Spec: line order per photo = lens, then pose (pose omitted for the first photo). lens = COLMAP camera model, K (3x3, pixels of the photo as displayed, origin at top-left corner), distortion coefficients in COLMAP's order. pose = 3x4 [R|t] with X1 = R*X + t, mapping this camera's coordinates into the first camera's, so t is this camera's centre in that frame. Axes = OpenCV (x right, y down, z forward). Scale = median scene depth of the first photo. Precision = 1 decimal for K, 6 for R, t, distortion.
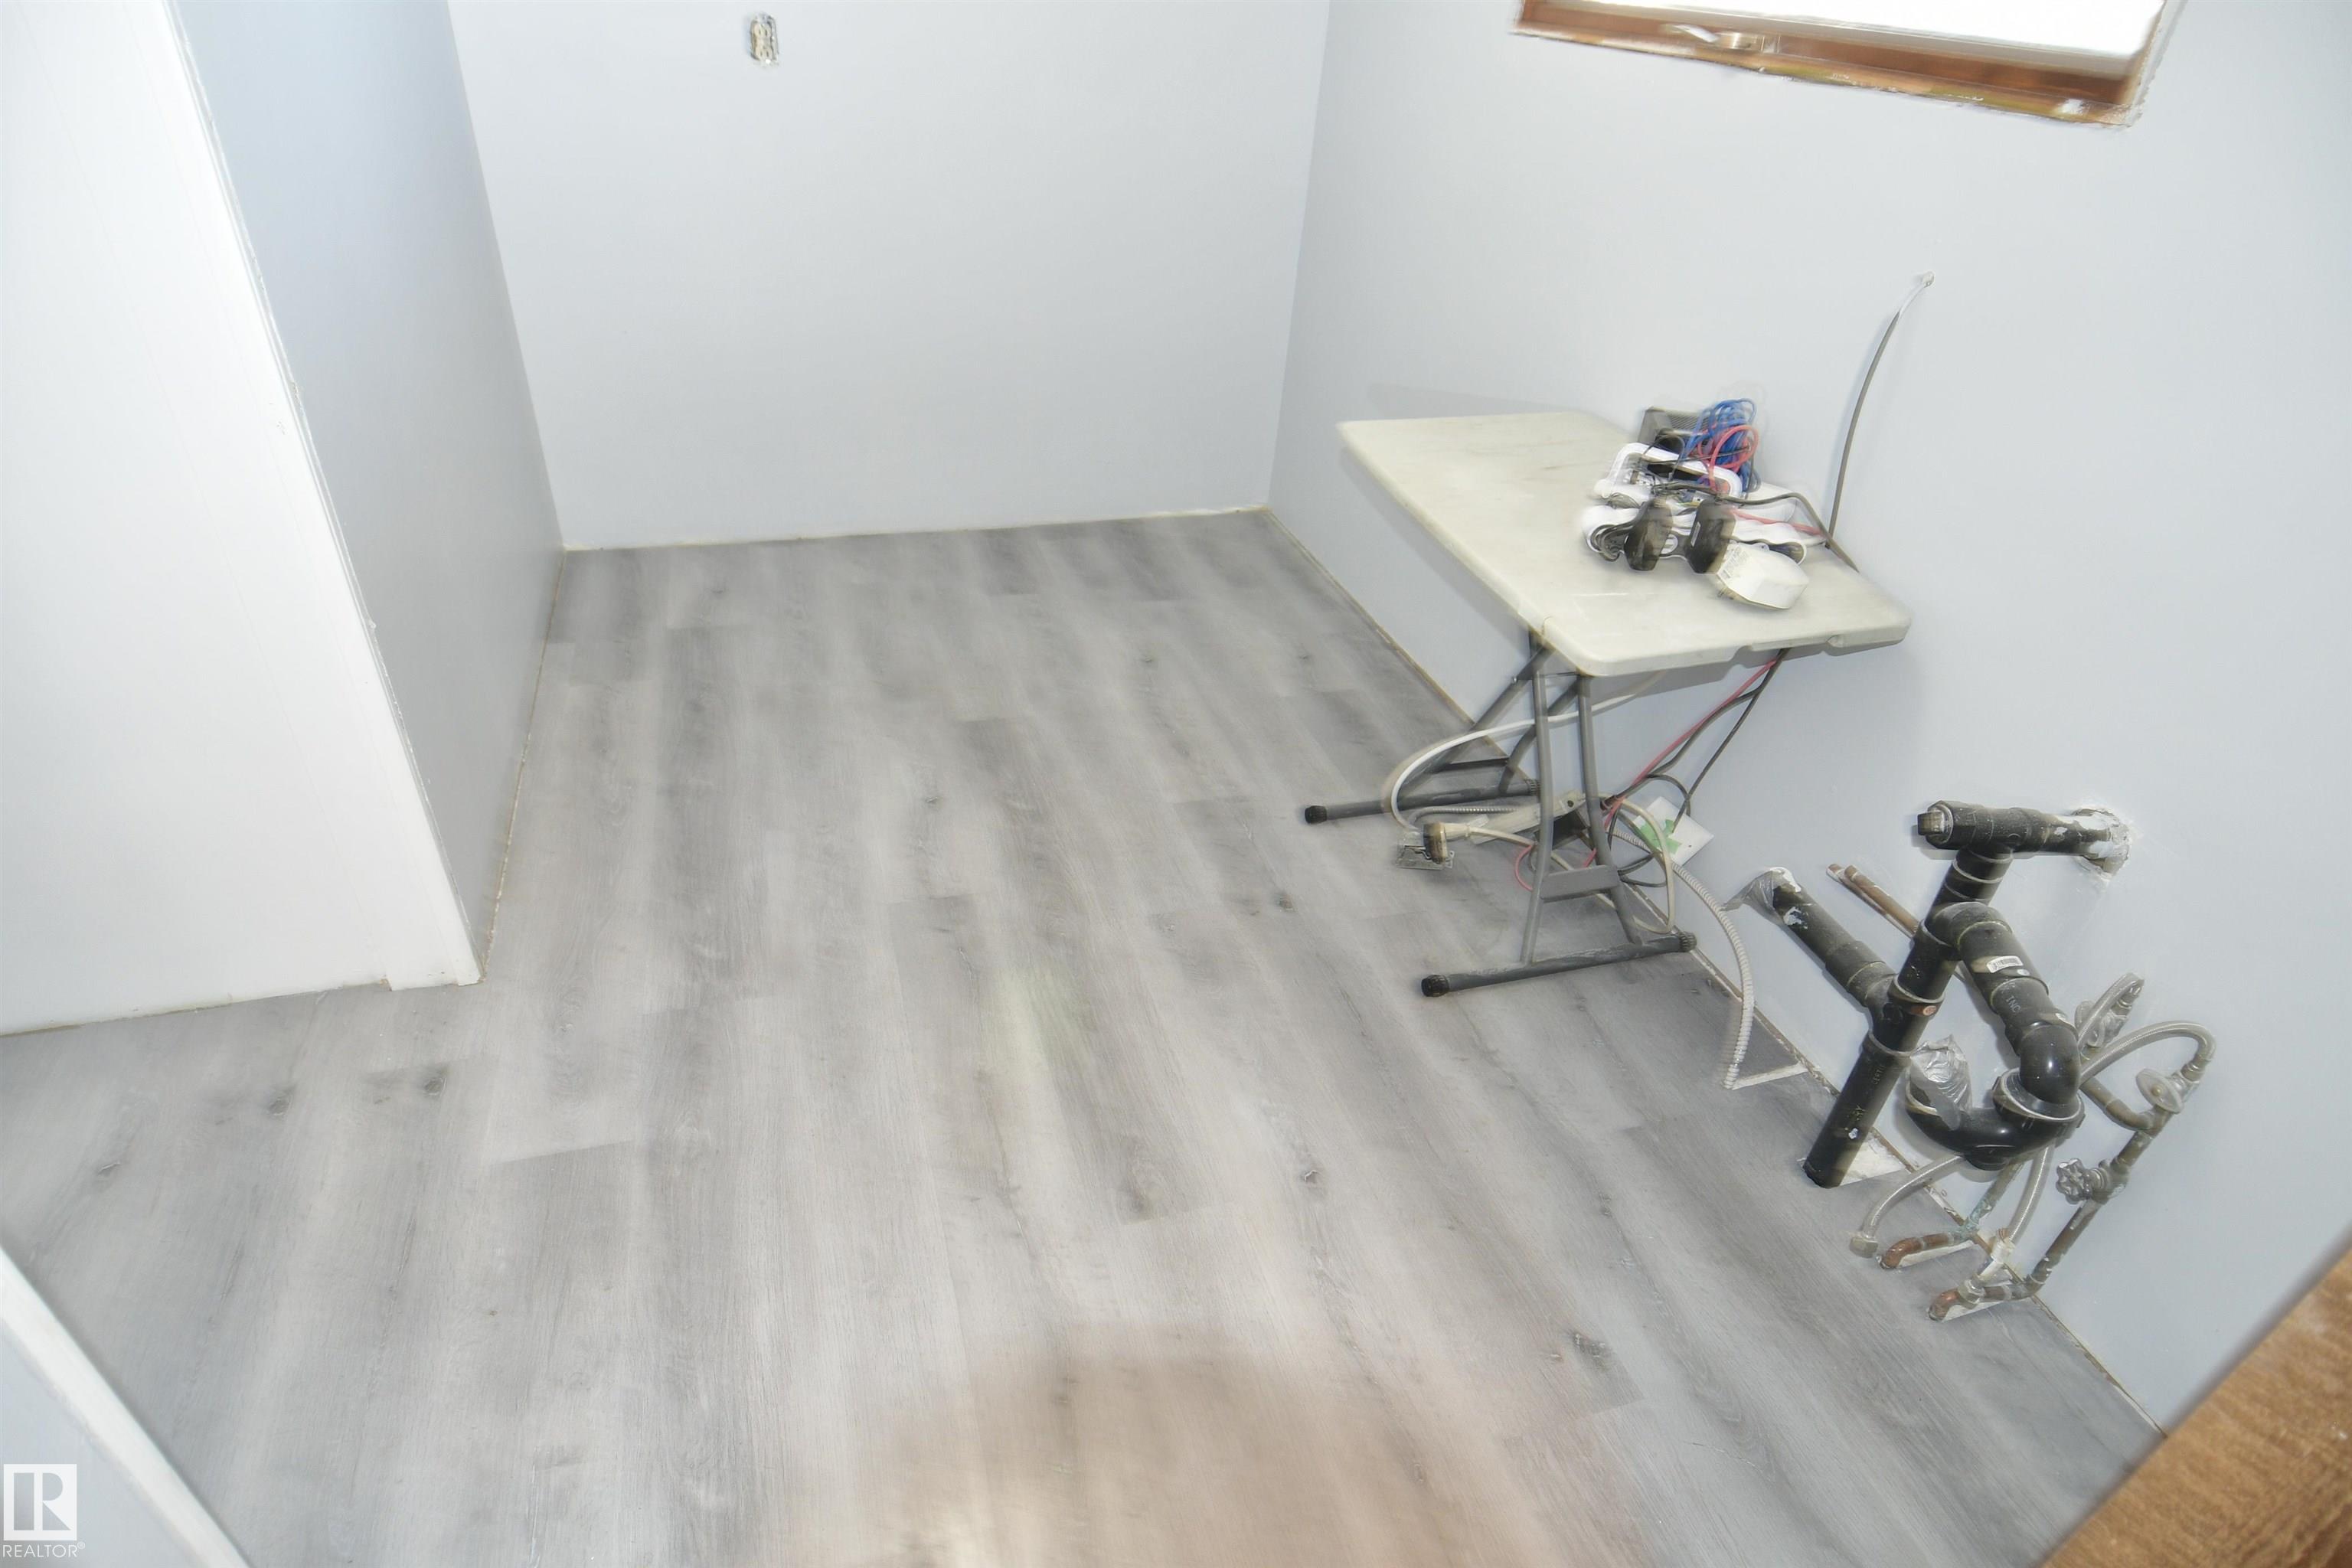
lens RADIAL K [[1221.8, 0, 1161.3], [0, 1221.8, 799.3], [0, 0, 1]] dist [0.018810, -0.031283]
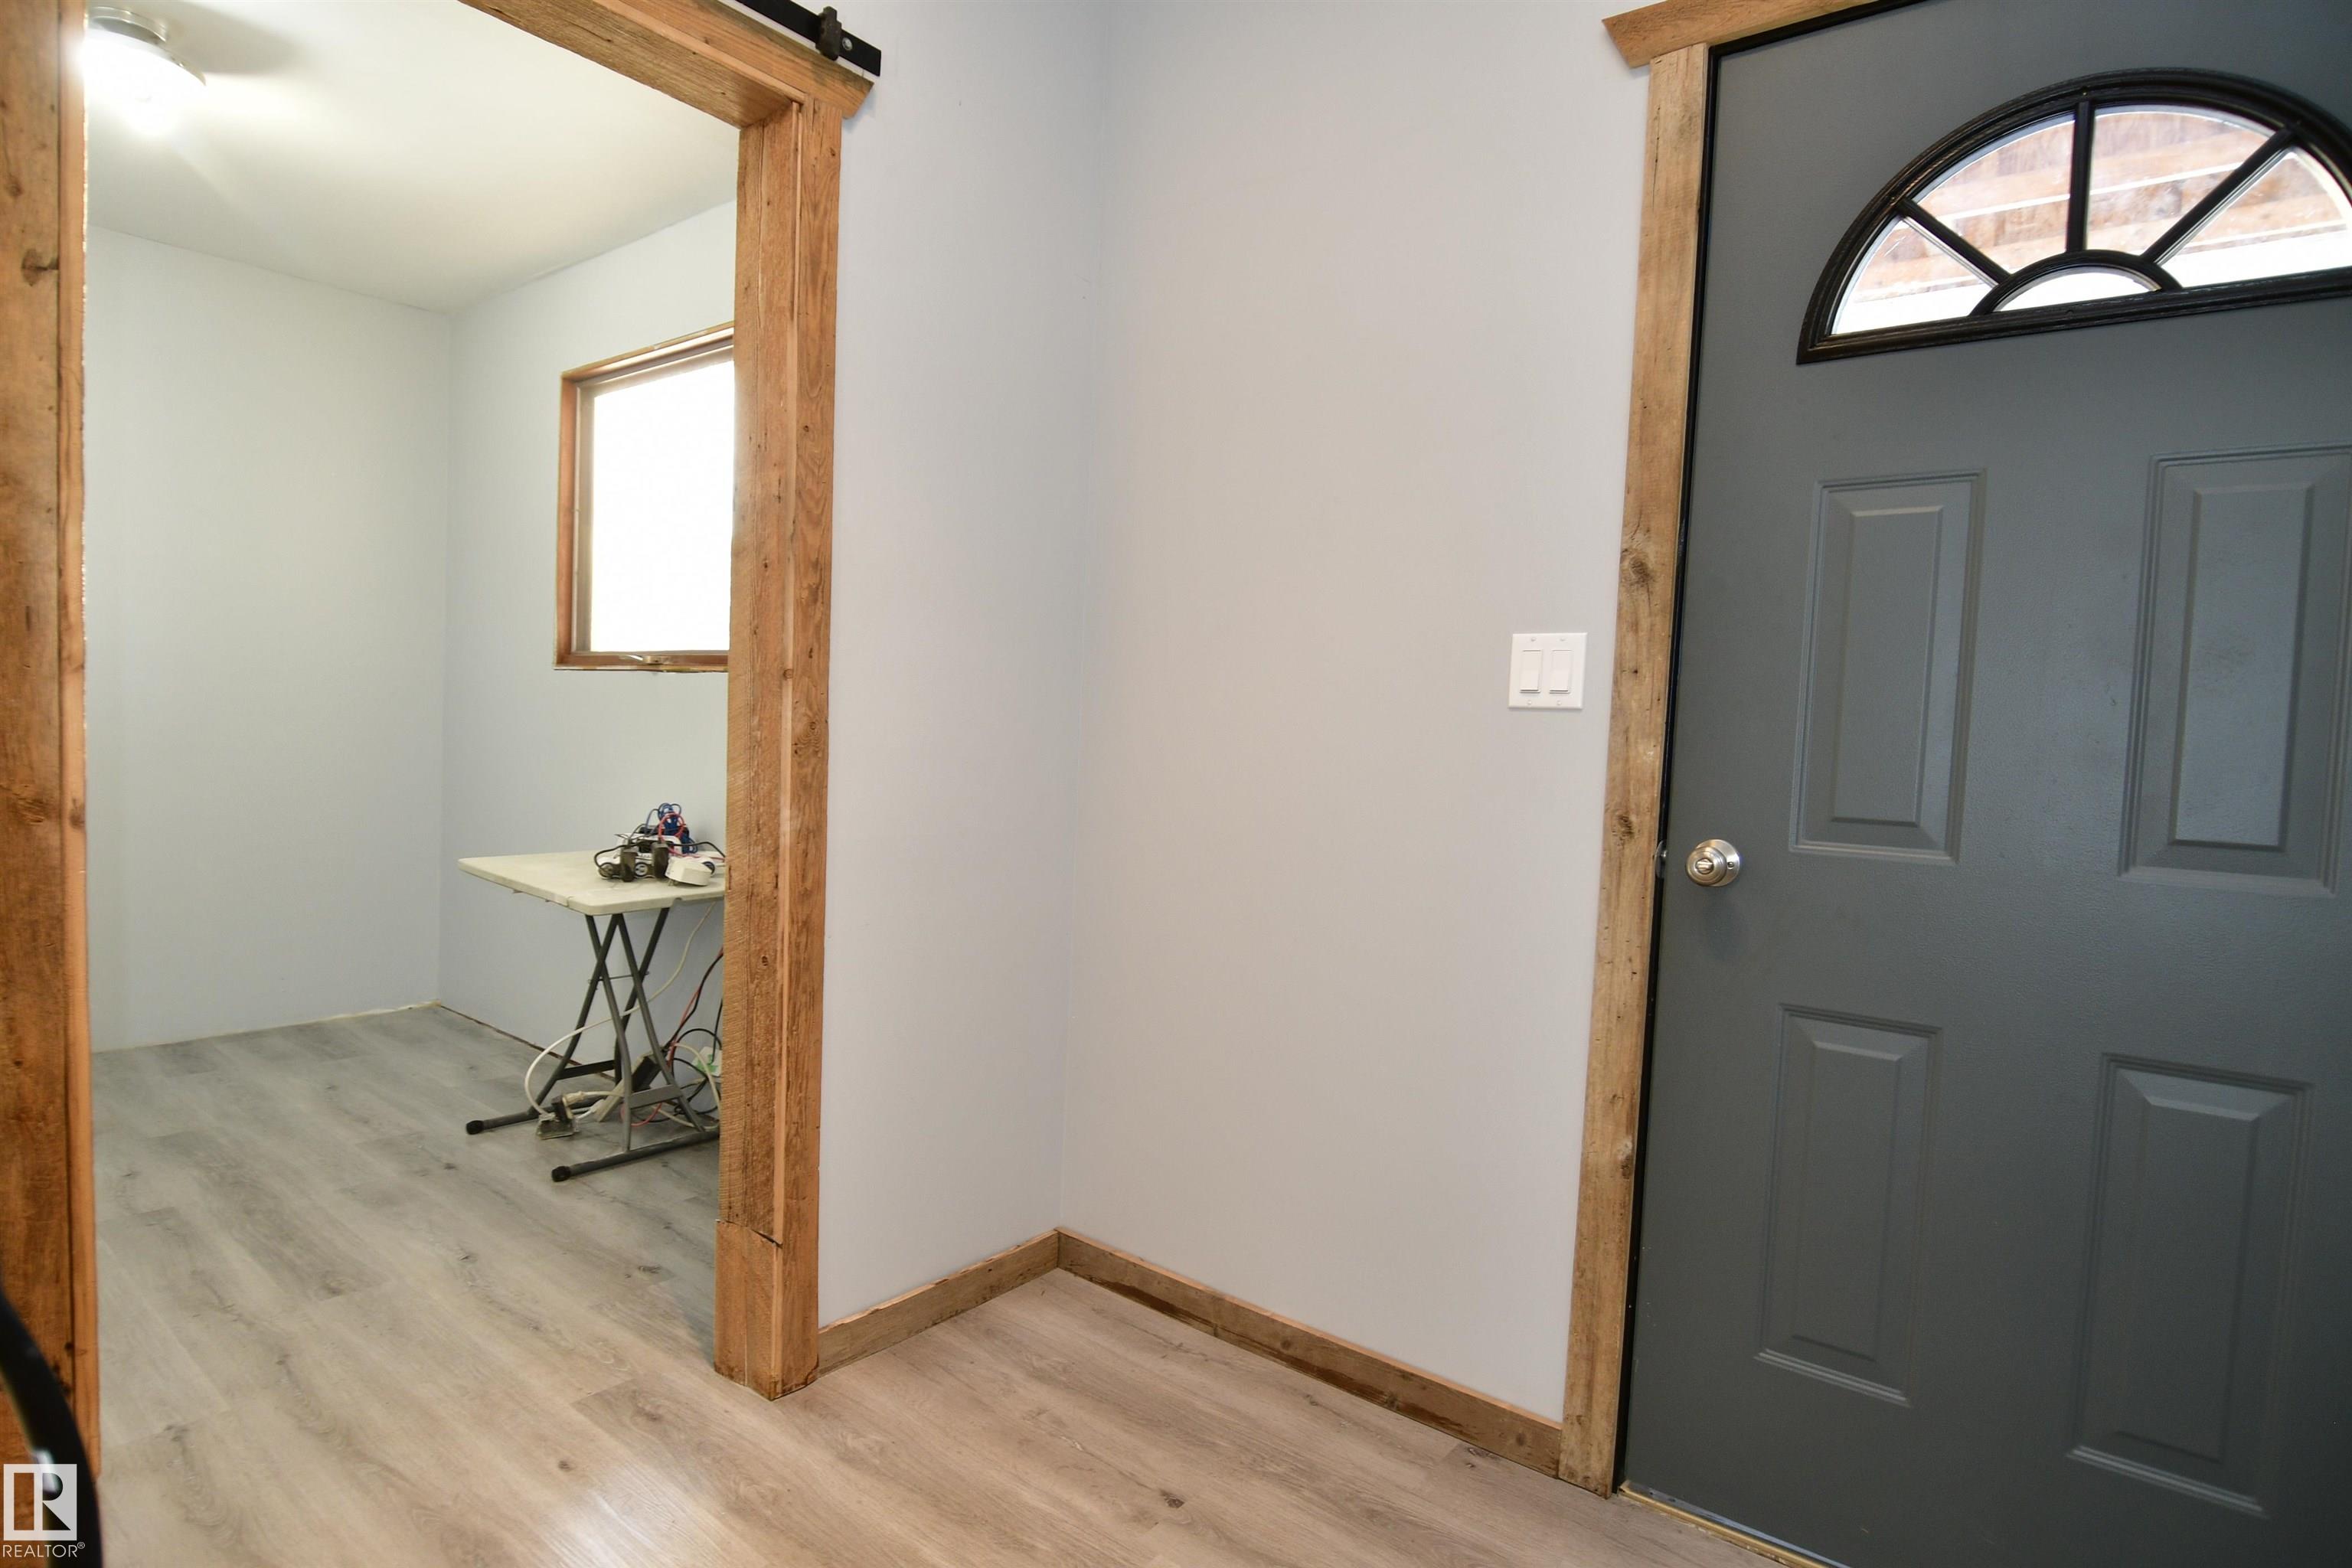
lens RADIAL K [[1221.8, 0, 1161.3], [0, 1221.8, 799.3], [0, 0, 1]] dist [0.018810, -0.031283]
pose [[0.827674, -0.063586, 0.557595, 0.018737], [0.329720, 0.859096, -0.391457, 0.568419], [-0.454136, 0.507850, 0.732017, -0.658336]]
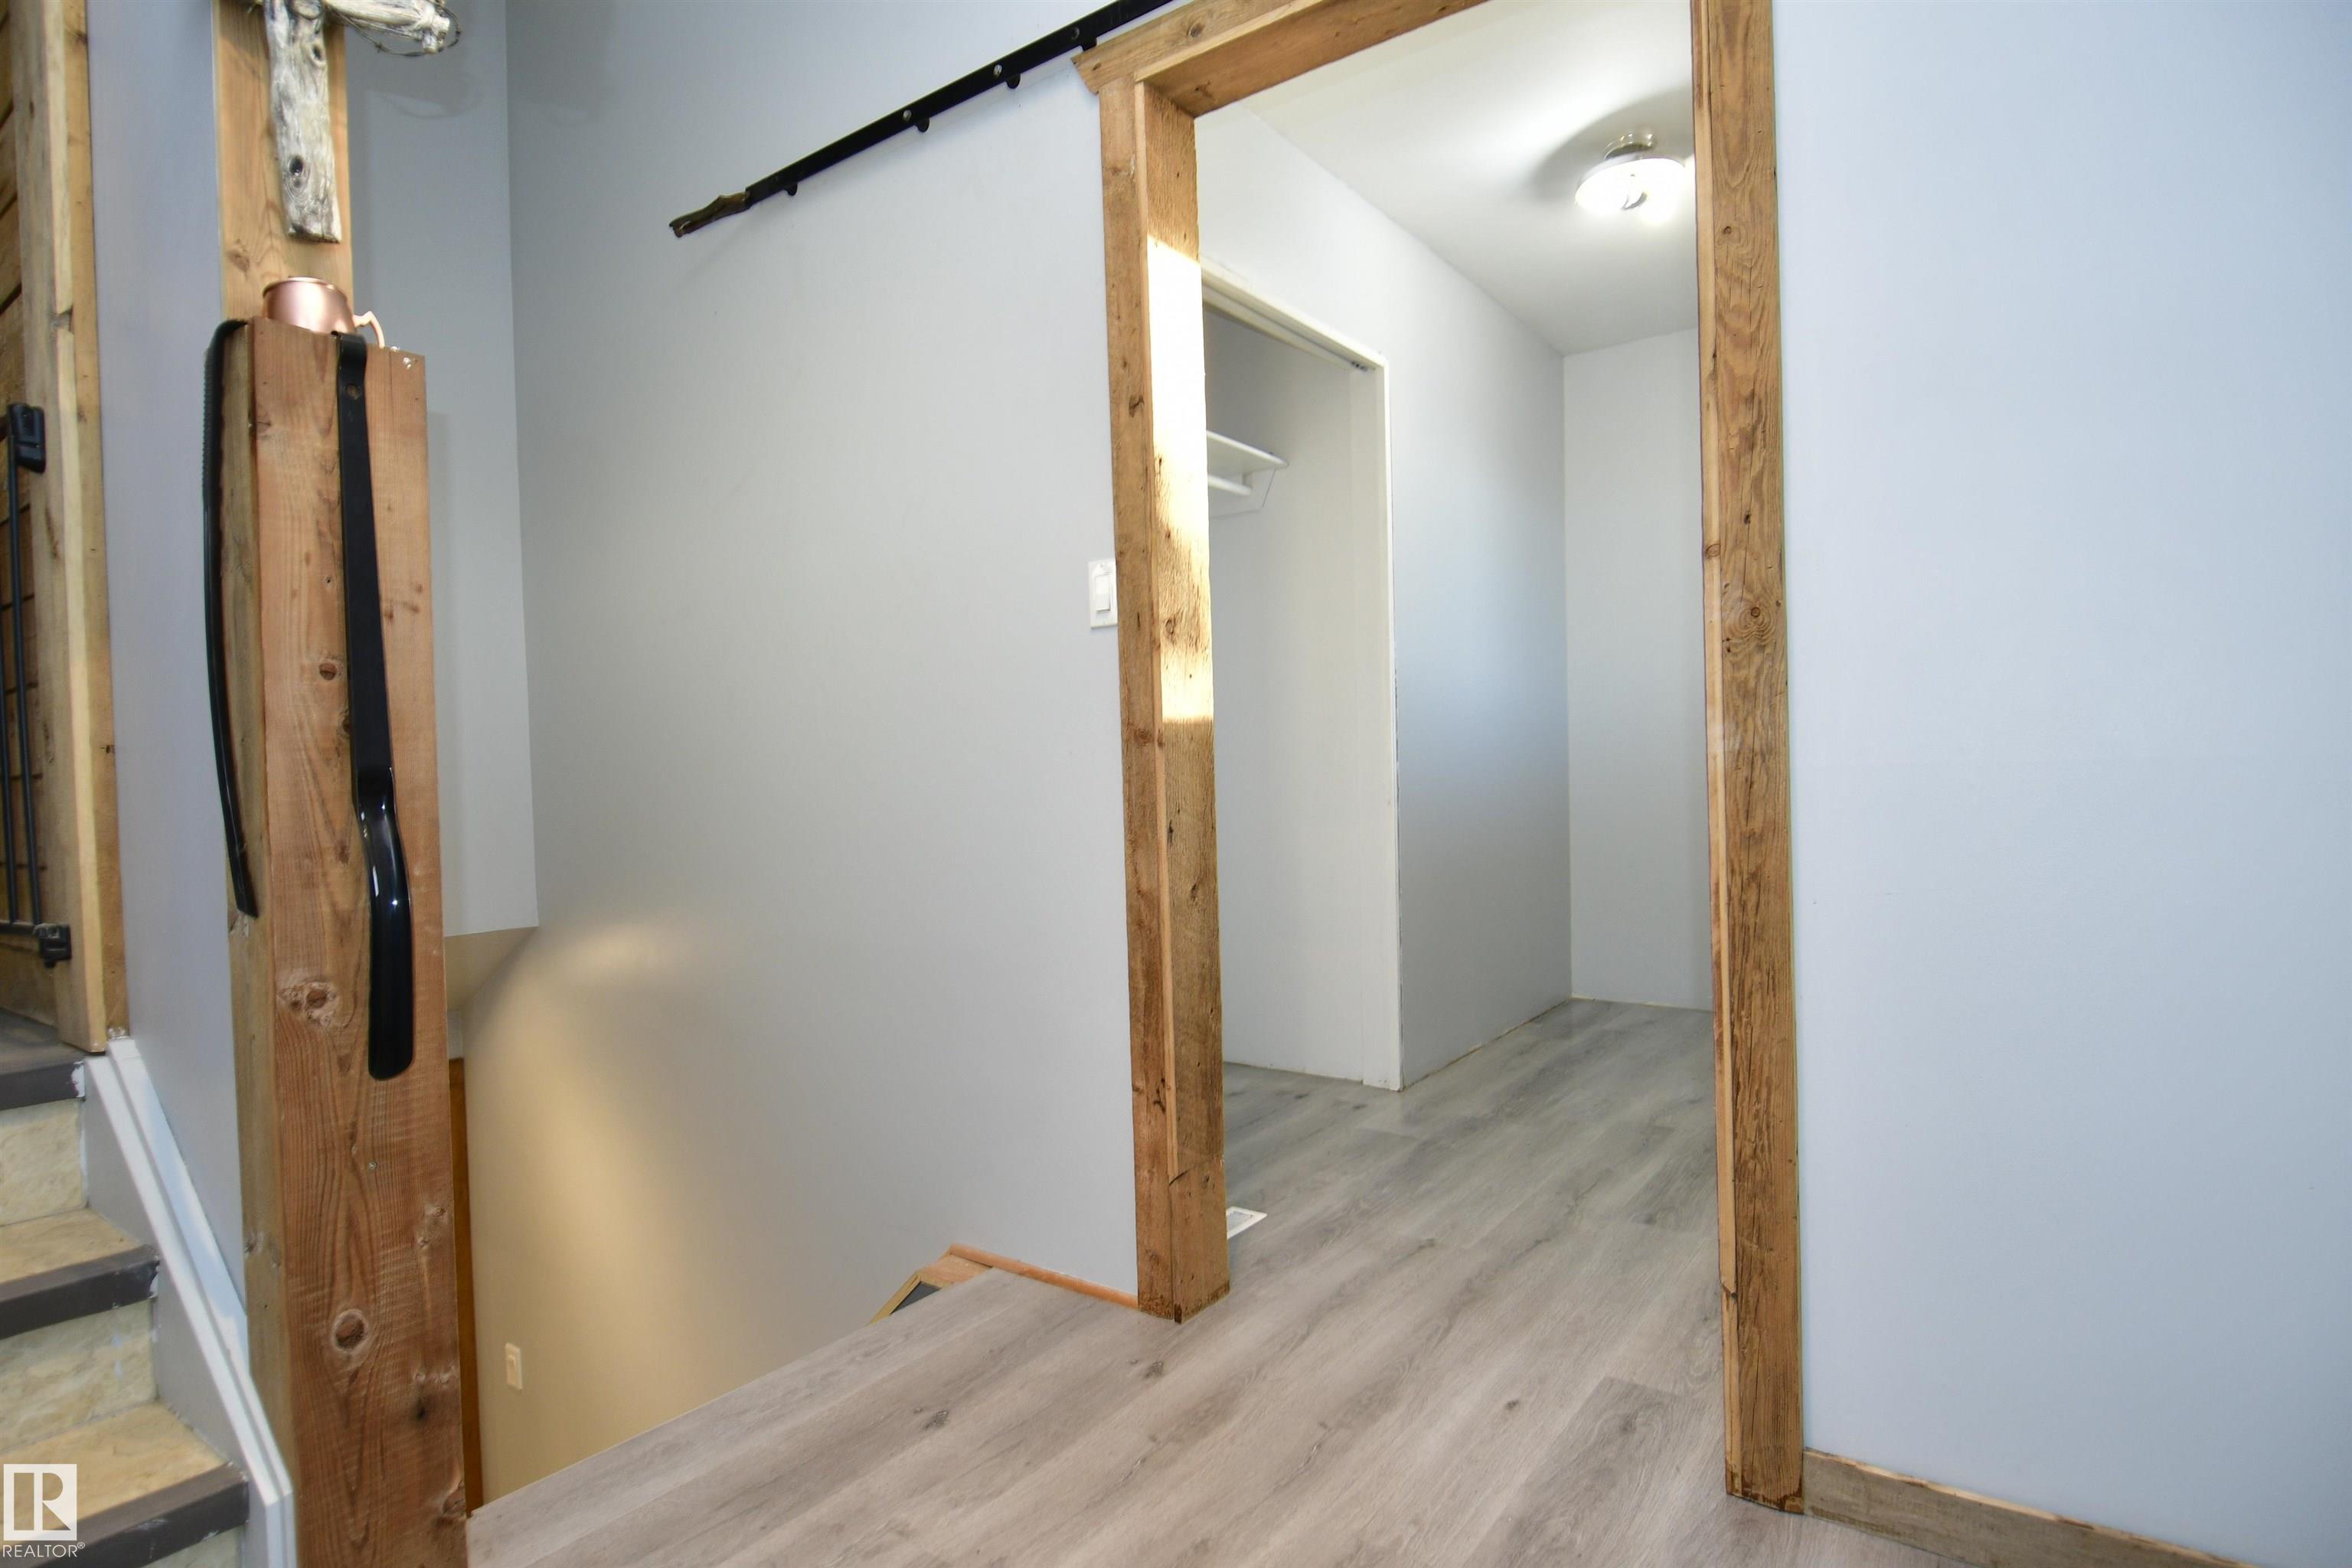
lens RADIAL K [[1221.8, 0, 1161.3], [0, 1221.8, 799.3], [0, 0, 1]] dist [0.018810, -0.031283]
pose [[0.596182, -0.064363, -0.800265, 0.709560], [-0.399054, 0.841174, -0.364941, 0.548920], [0.696651, 0.536920, 0.475809, -0.383430]]
